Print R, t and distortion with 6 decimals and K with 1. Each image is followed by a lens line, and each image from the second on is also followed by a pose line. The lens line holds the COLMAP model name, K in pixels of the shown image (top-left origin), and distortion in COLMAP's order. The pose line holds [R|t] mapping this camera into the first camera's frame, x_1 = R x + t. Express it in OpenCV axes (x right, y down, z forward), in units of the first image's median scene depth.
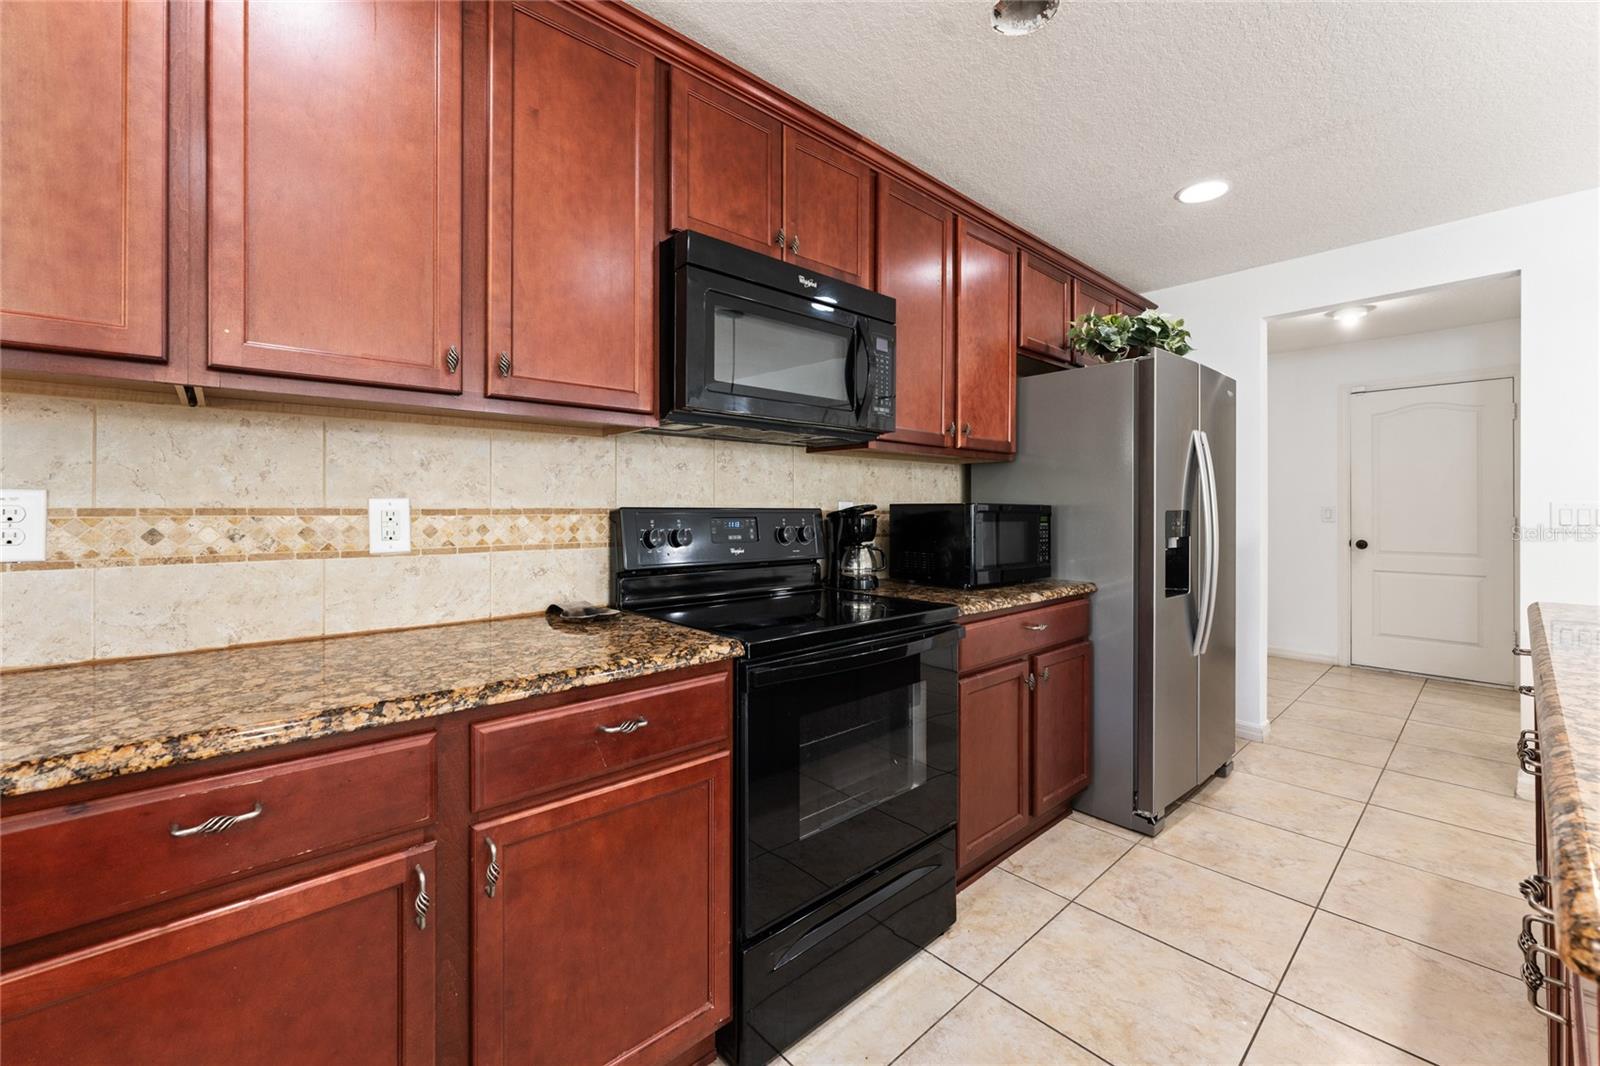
lens RADIAL K [[645.5, 0, 799.4], [0, 645.5, 509.7], [0, 0, 1]] dist [-0.000793, -0.000106]
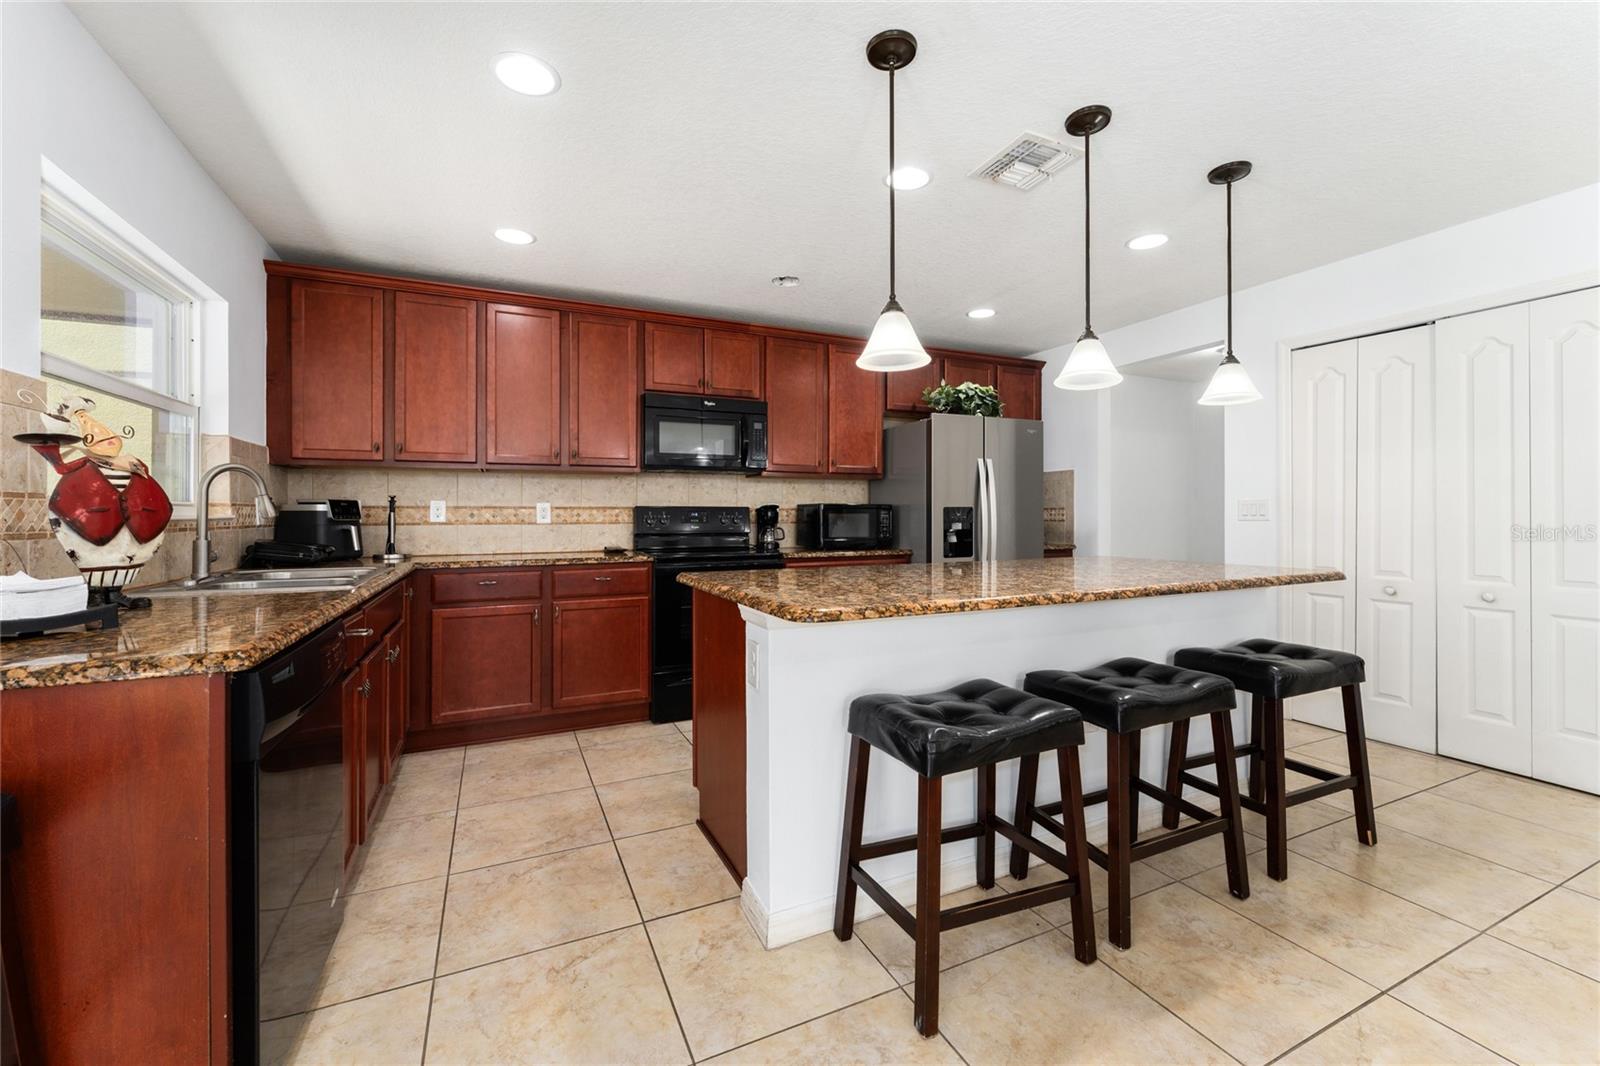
lens RADIAL K [[645.5, 0, 799.4], [0, 645.5, 509.7], [0, 0, 1]] dist [-0.000793, -0.000106]
pose [[0.956024, -0.007356, -0.293196, 1.064438], [0.003750, 0.999910, -0.012857, 0.046021], [0.293265, 0.011192, 0.955966, -1.135791]]
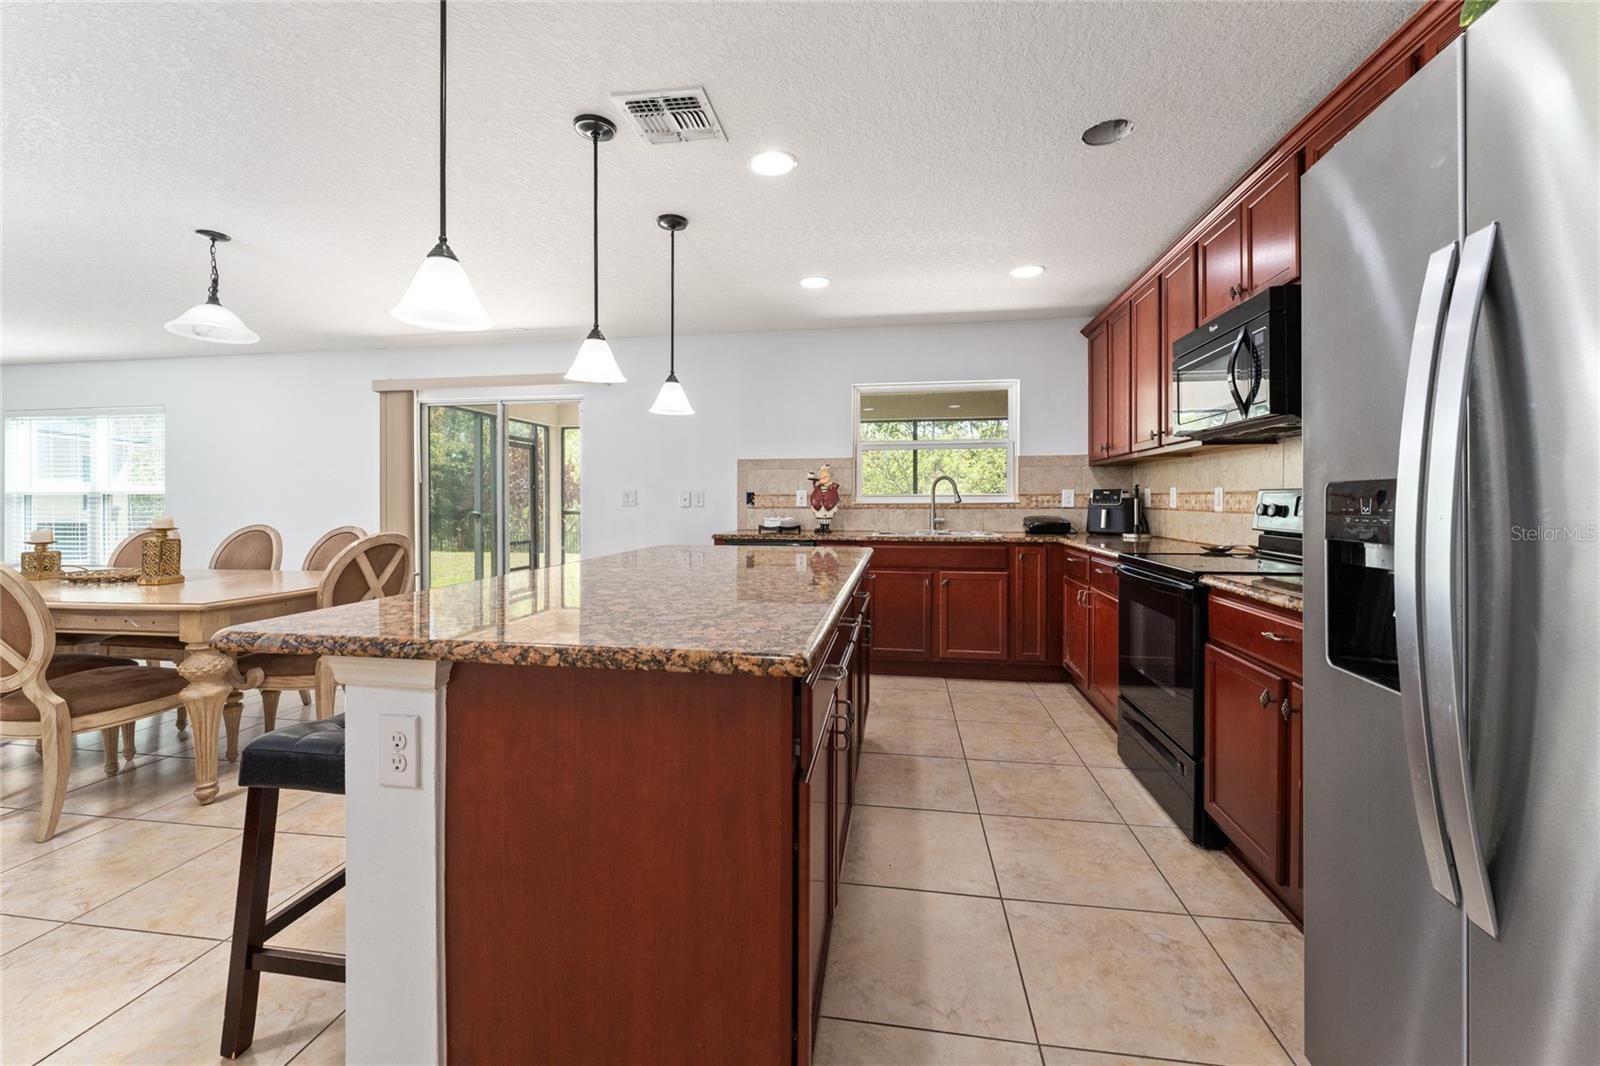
lens RADIAL K [[664.8, 0, 797.5], [0, 664.8, 498.4], [0, 0, 1]] dist [-0.000046, -0.000073]
pose [[-0.776315, -0.003086, -0.630338, 1.830207], [-0.004347, 0.999990, 0.000459, 0.024230], [0.630331, 0.003096, -0.776321, 1.740212]]
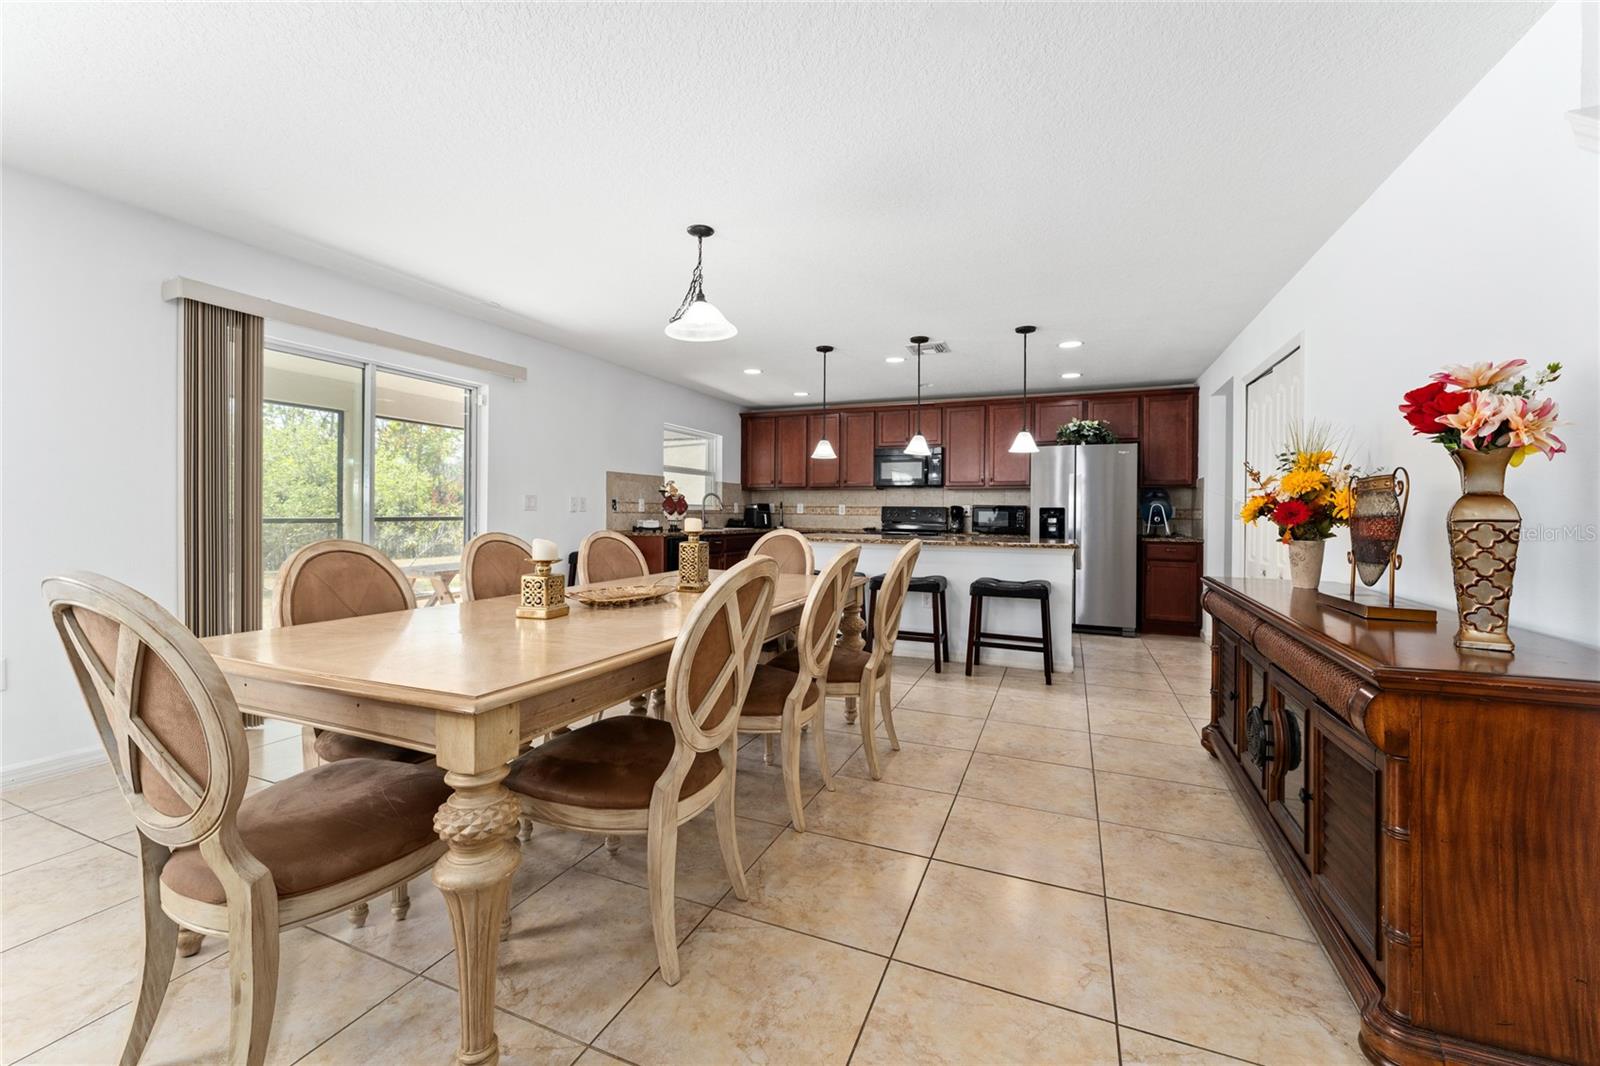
lens RADIAL K [[645.5, 0, 799.4], [0, 645.5, 509.7], [0, 0, 1]] dist [-0.000793, -0.000106]
pose [[0.426707, -0.002134, -0.904388, 3.839265], [-0.013794, 0.999866, -0.008867, 0.073347], [0.904285, 0.016259, 0.426620, -1.524535]]
